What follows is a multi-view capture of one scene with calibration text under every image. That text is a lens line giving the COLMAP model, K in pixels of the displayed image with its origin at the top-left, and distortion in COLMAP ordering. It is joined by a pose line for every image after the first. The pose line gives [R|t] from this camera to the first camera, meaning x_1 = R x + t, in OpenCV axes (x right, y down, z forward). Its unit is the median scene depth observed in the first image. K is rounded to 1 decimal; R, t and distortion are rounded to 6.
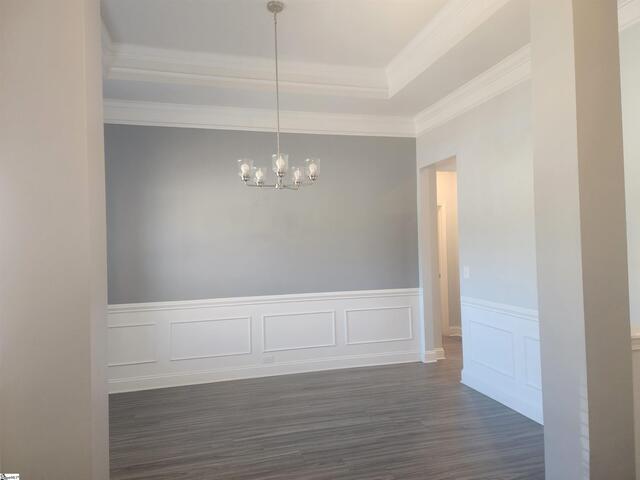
lens RADIAL K [[428.5, 0, 313.4], [0, 428.5, 235.8], [0, 0, 1]] dist [0.033047, -0.012438]
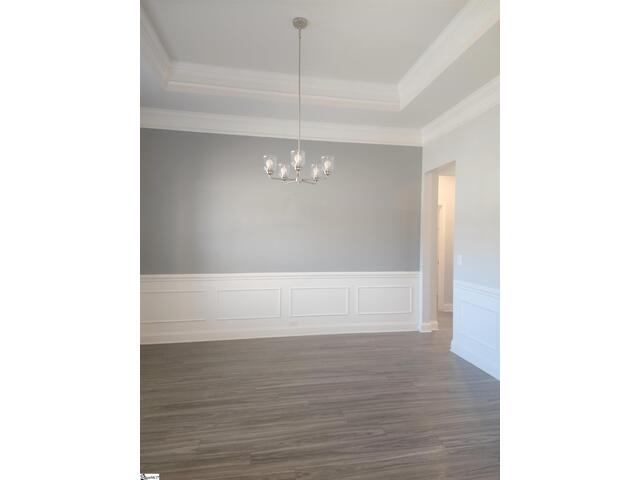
lens RADIAL K [[319.0, 0, 320.8], [0, 319.0, 243.9], [0, 0, 1]] dist [0.021543, -0.000568]
pose [[0.996596, 0.035059, -0.074611, 0.046177], [-0.031803, 0.998508, 0.044390, 0.016269], [0.076056, -0.041866, 0.996224, 0.110400]]
